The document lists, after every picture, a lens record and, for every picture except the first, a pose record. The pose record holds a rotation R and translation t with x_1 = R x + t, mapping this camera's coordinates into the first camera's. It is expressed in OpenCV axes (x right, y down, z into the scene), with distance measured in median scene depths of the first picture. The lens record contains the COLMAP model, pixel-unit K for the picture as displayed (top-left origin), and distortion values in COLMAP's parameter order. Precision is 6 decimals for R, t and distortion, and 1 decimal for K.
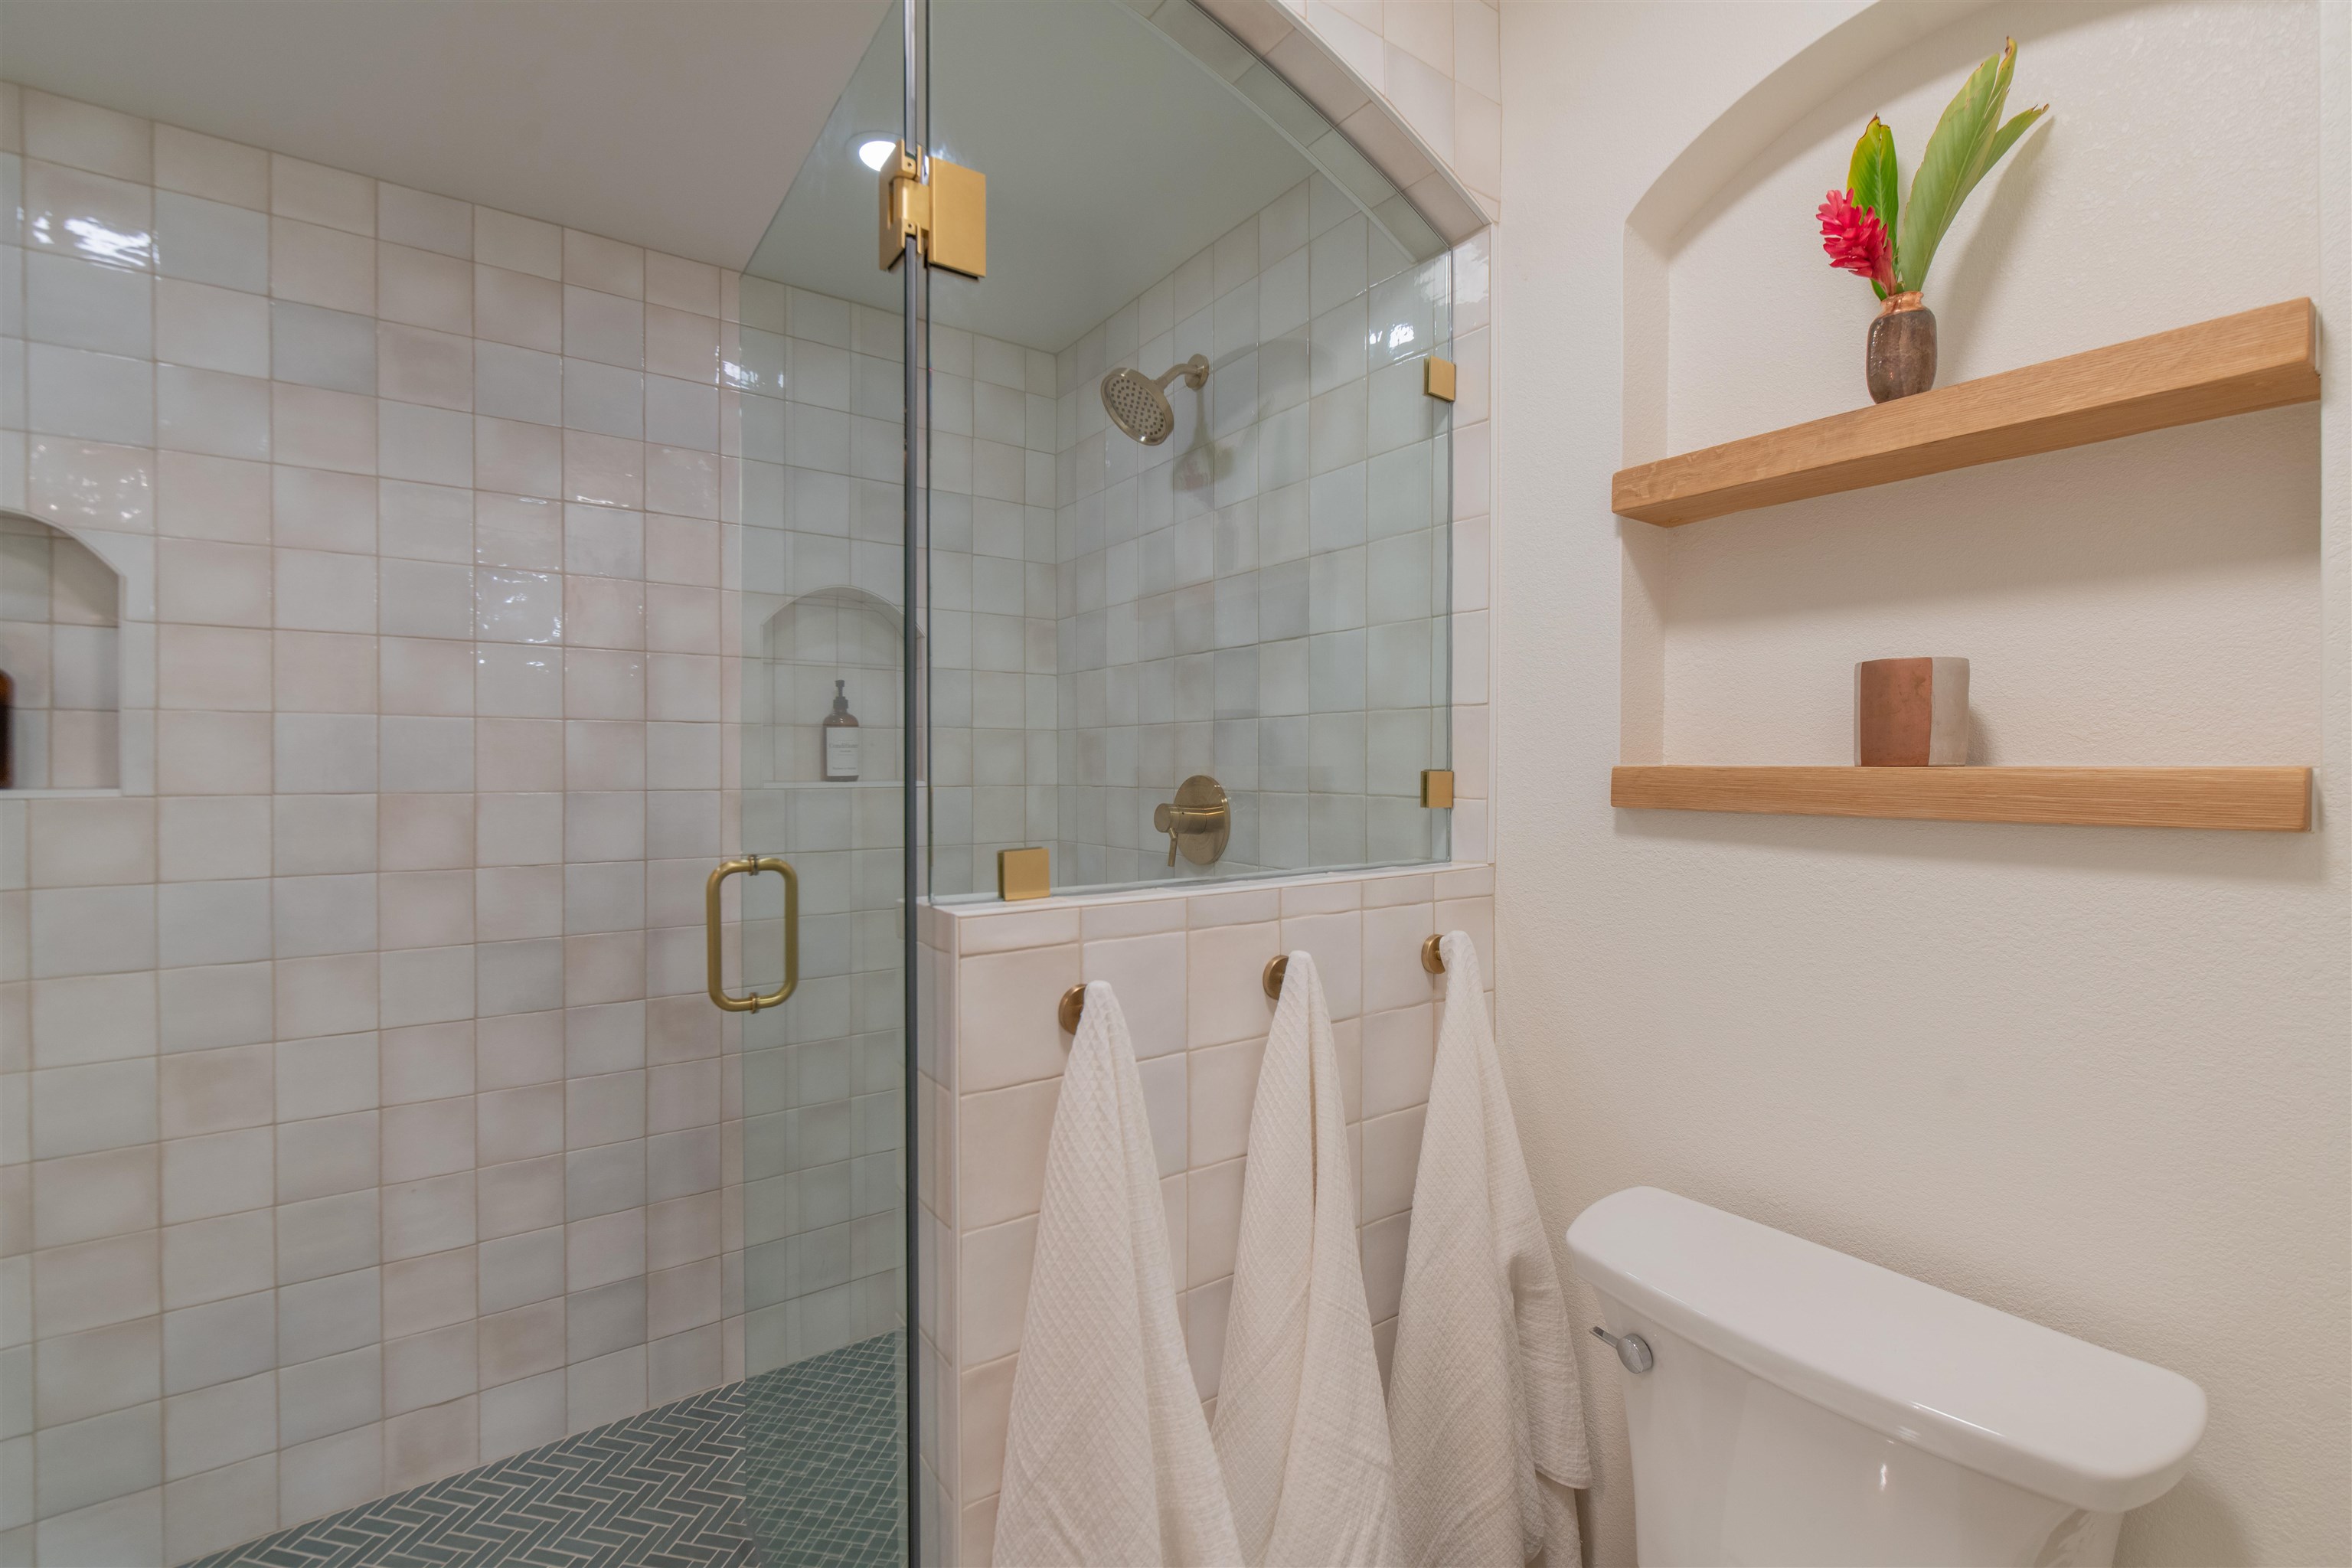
lens RADIAL K [[1004.7, 0, 1192.3], [0, 1004.7, 773.3], [0, 0, 1]] dist [-0.007602, 0.000702]
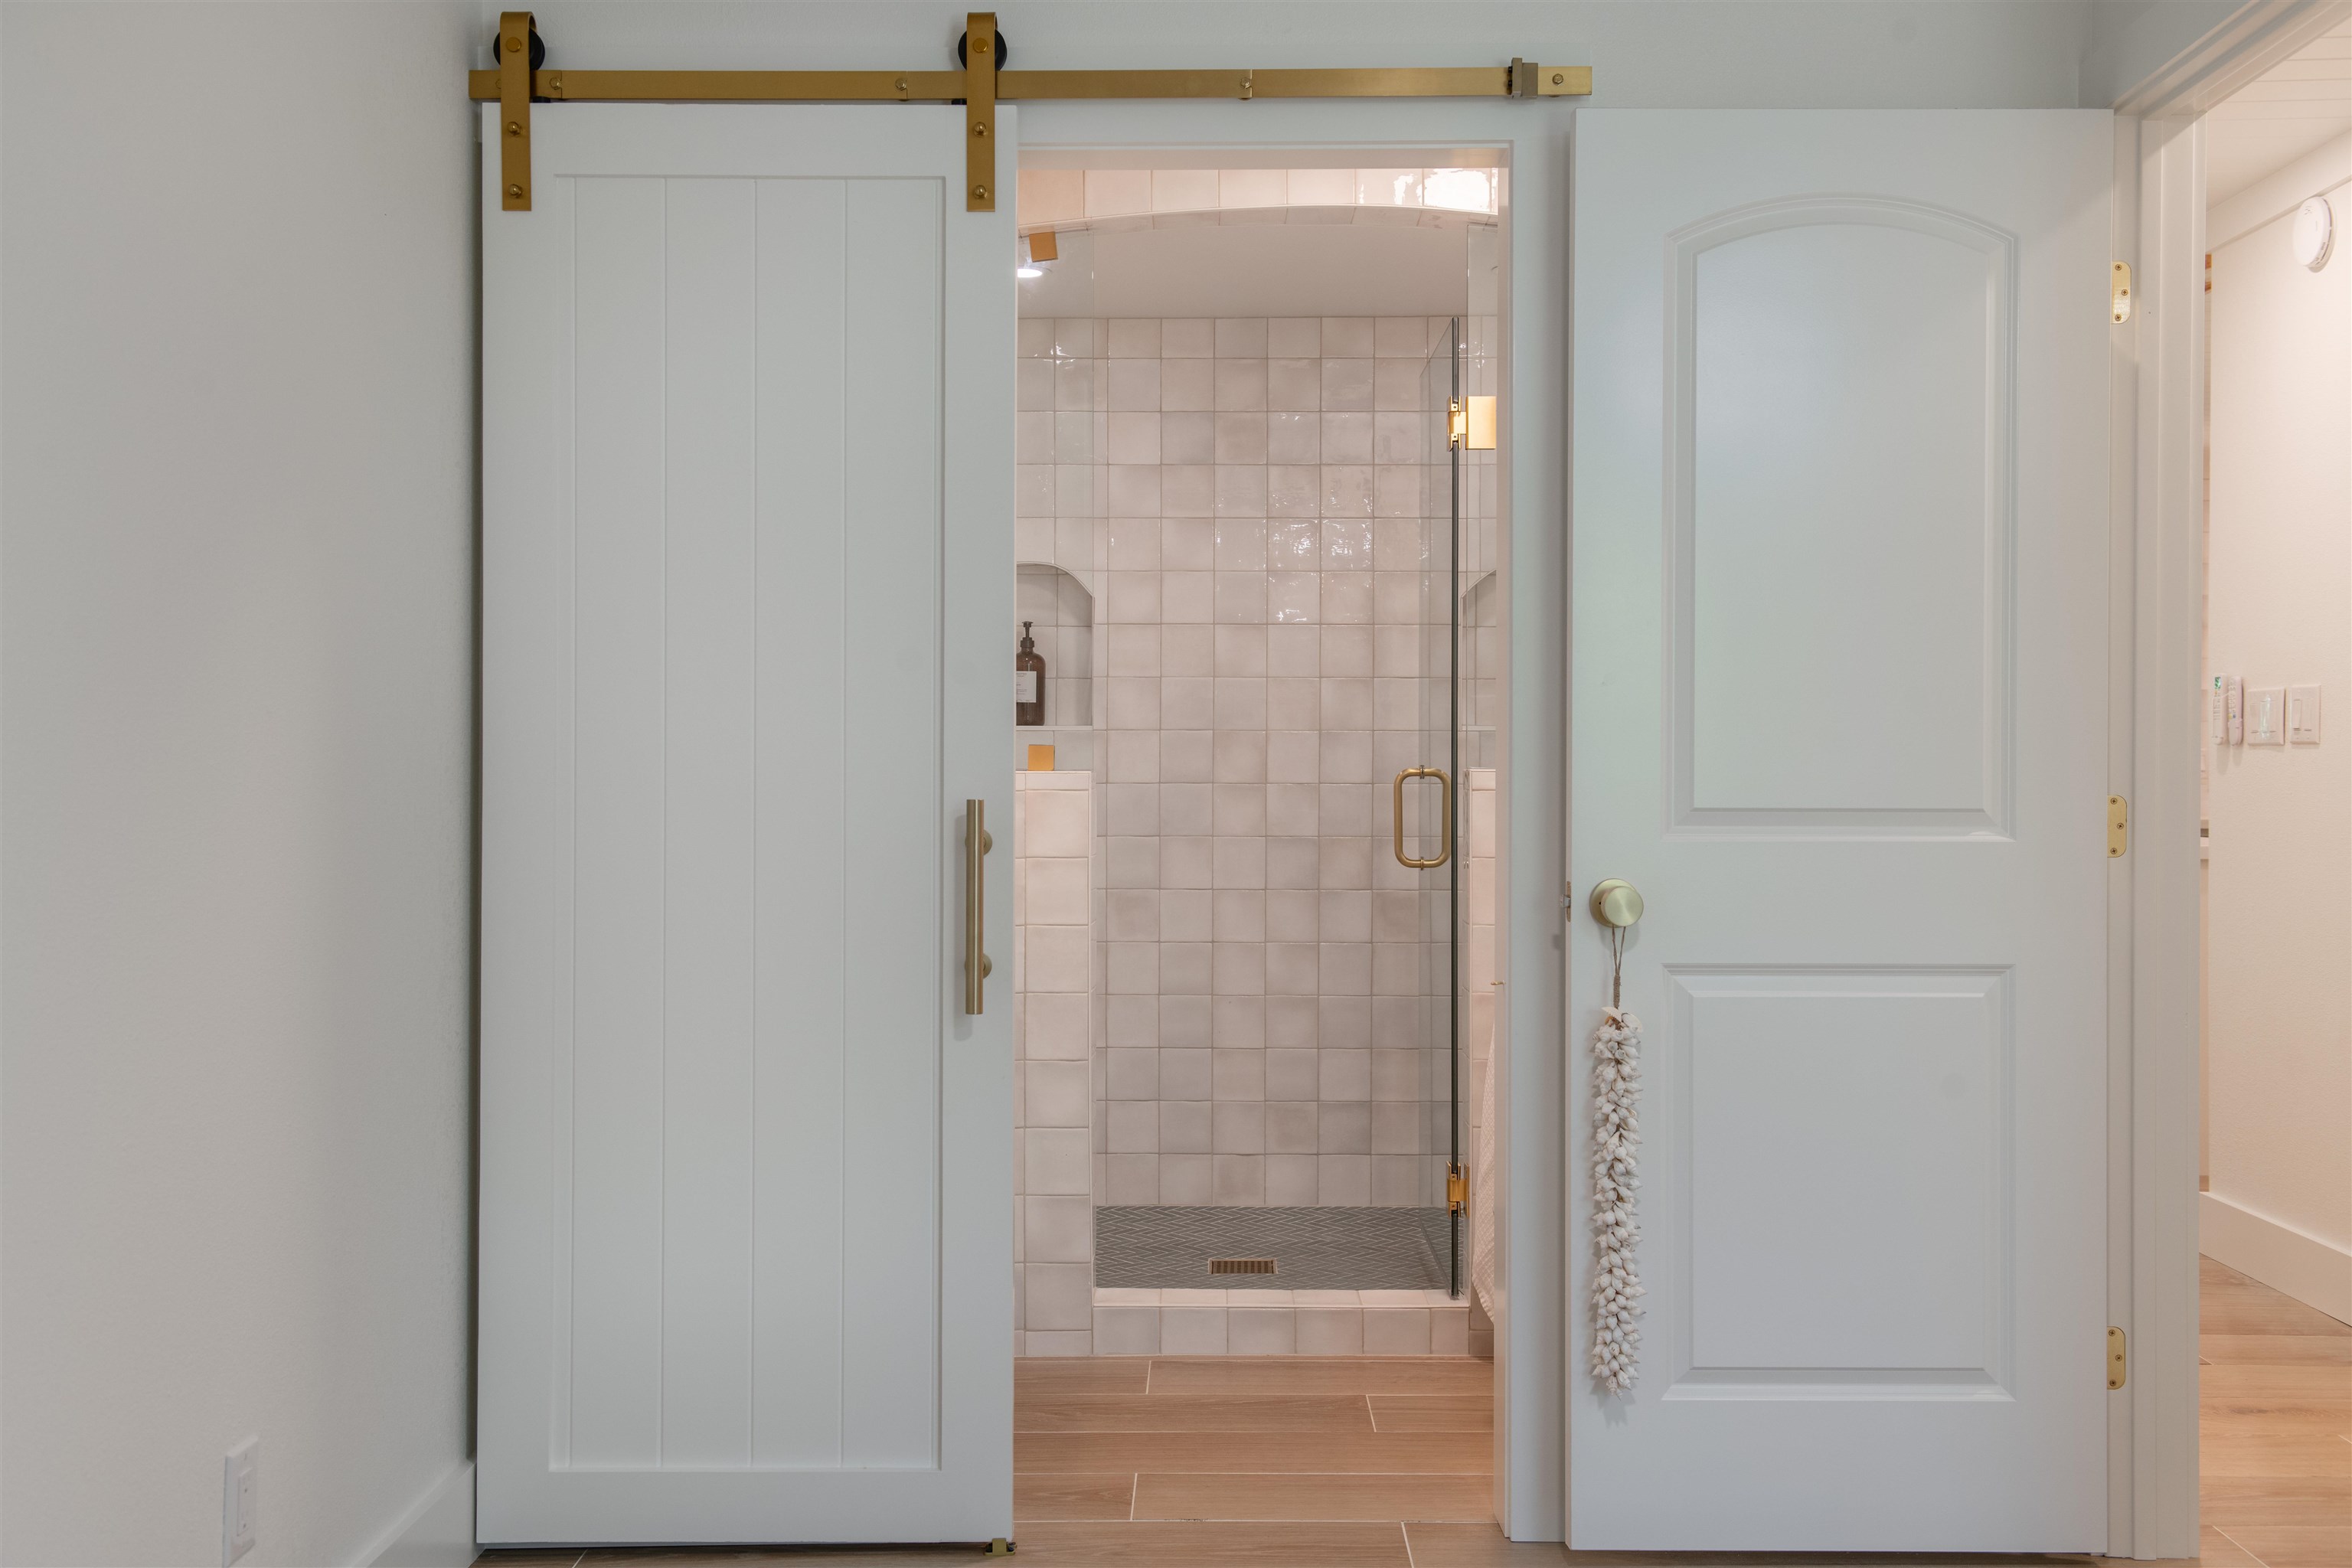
lens RADIAL K [[2351.1, 0, 1172.3], [0, 2351.1, 781.1], [0, 0, 1]] dist [0.035335, 0.000000]
pose [[0.803095, 0.006939, -0.595810, 1.255176], [-0.005933, 0.999976, 0.003649, 0.085694], [0.595821, 0.000605, 0.803117, -1.896329]]
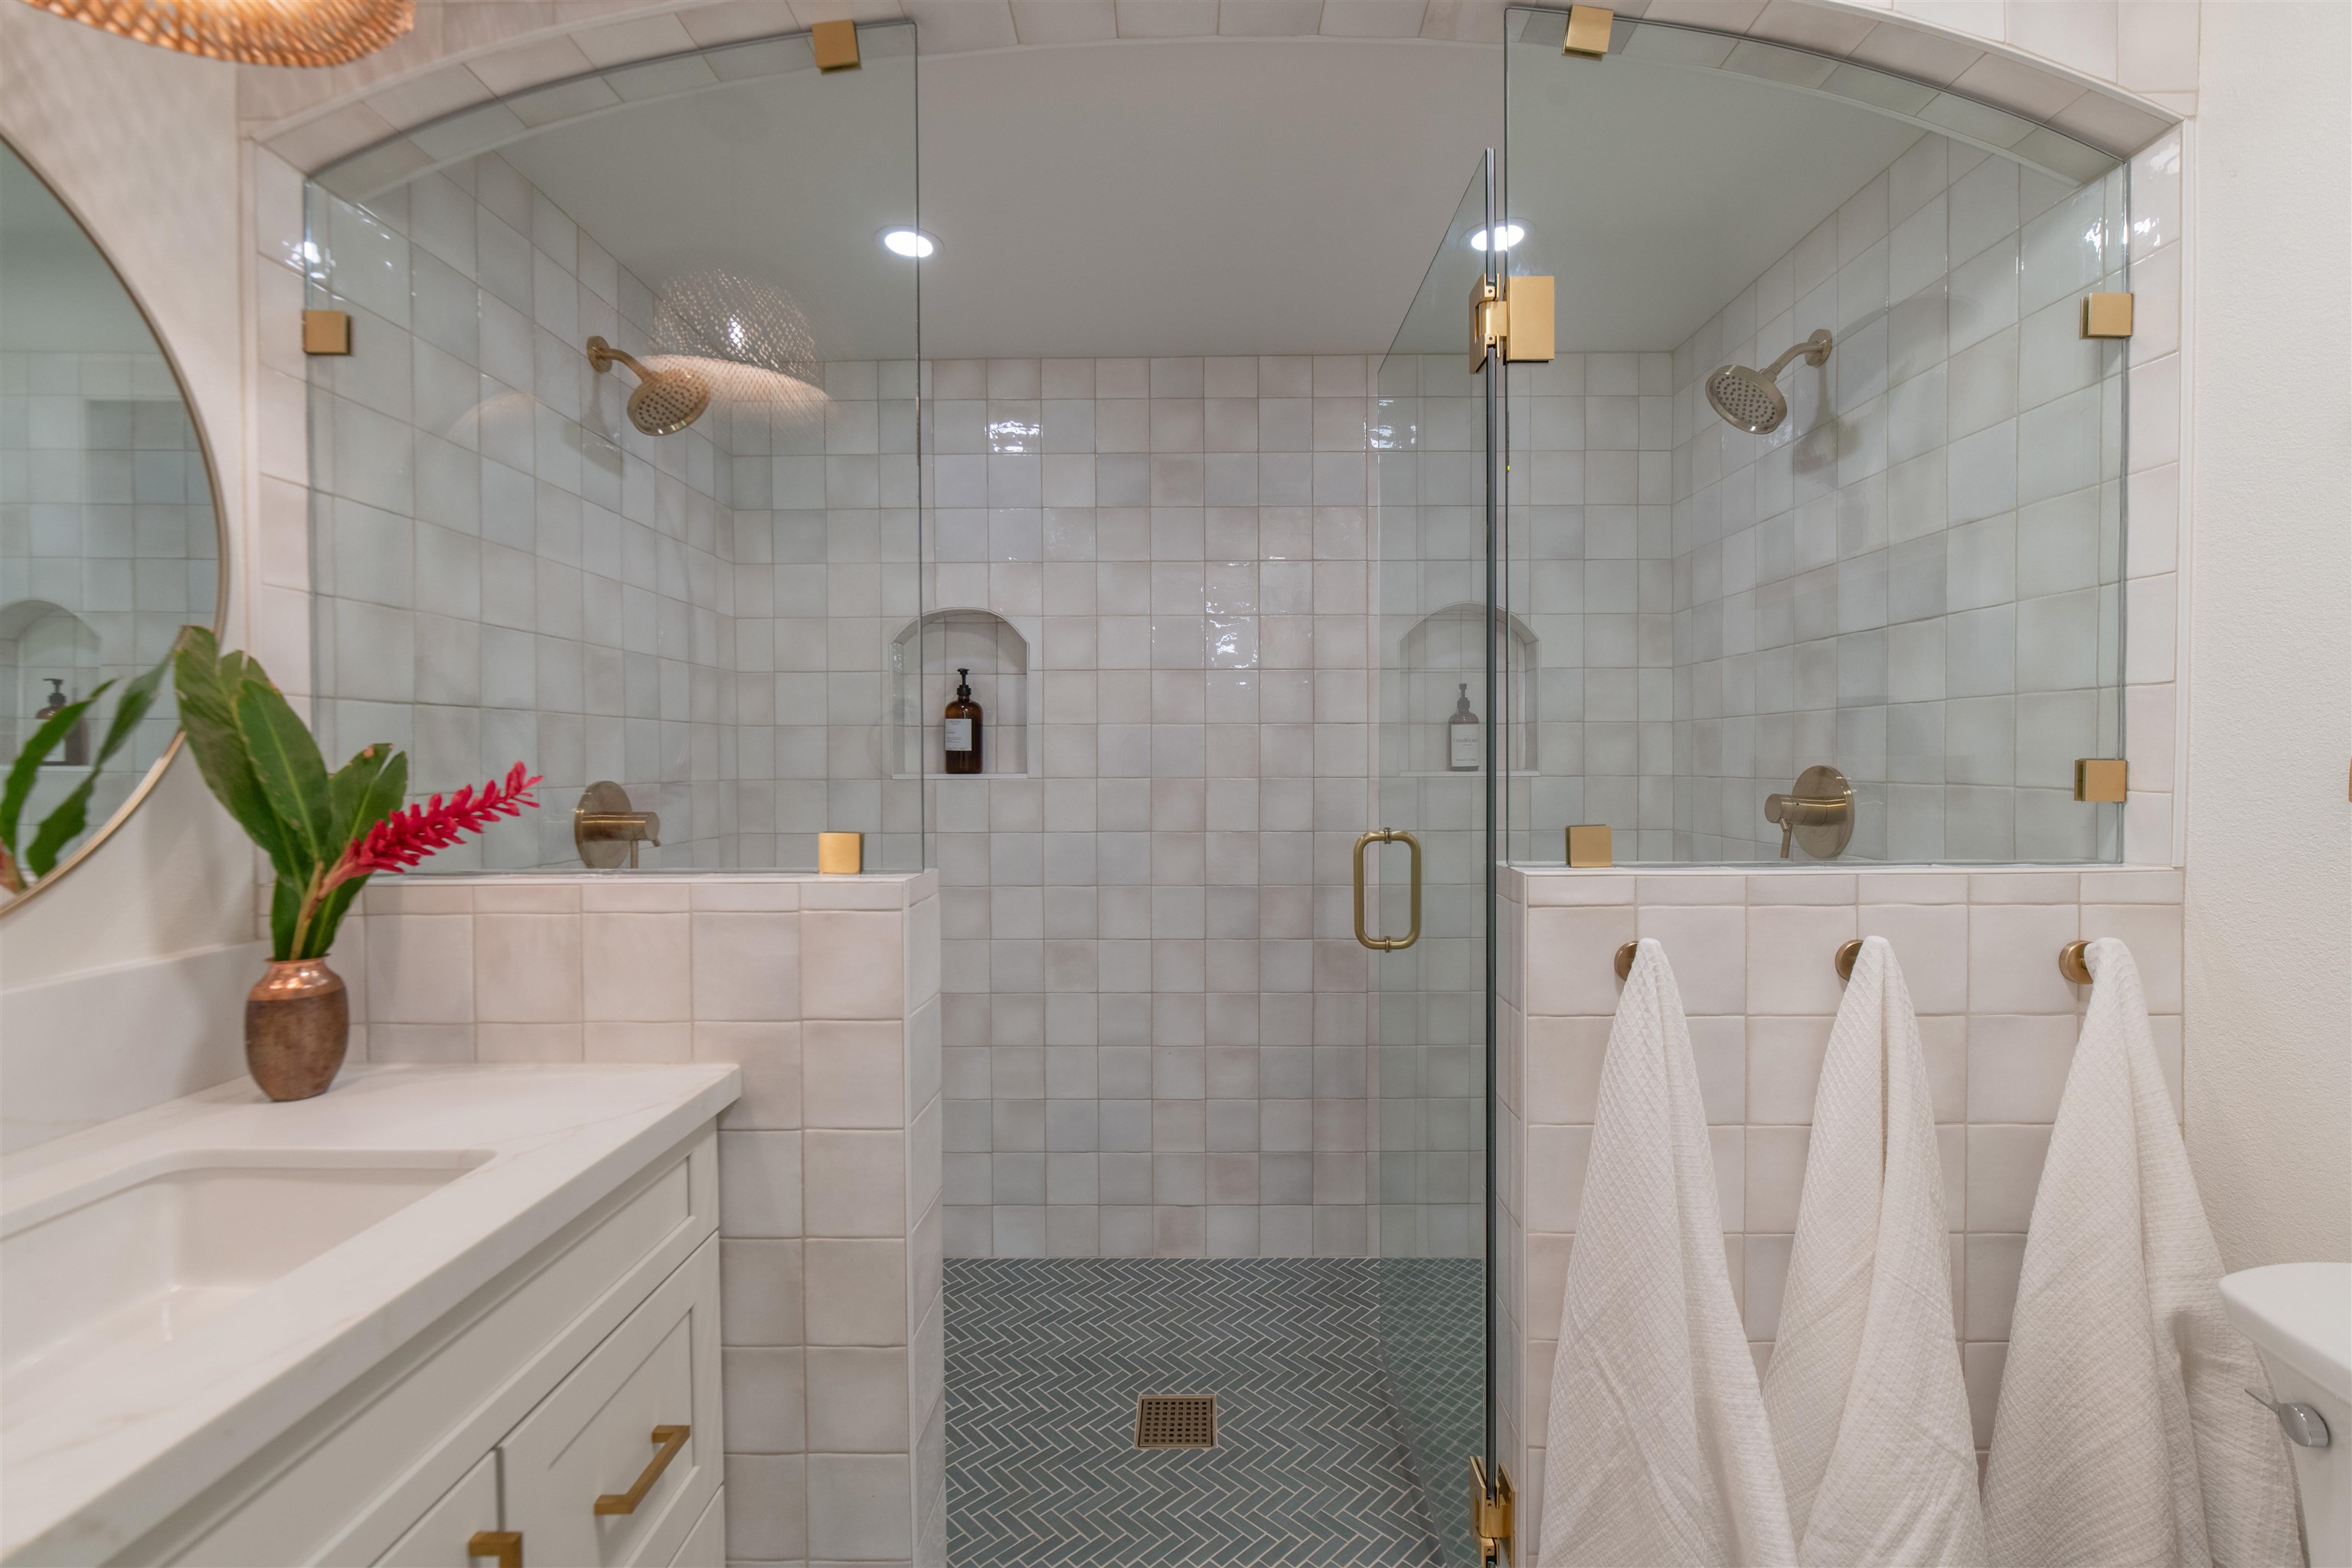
lens RADIAL K [[1004.7, 0, 1188.5], [0, 1004.7, 775.8], [0, 0, 1]] dist [-0.007602, 0.000702]
pose [[0.809434, 0.006085, -0.587180, 0.096130], [-0.000380, 0.999952, 0.009838, 0.002669], [0.587211, -0.007740, 0.809397, -0.162423]]
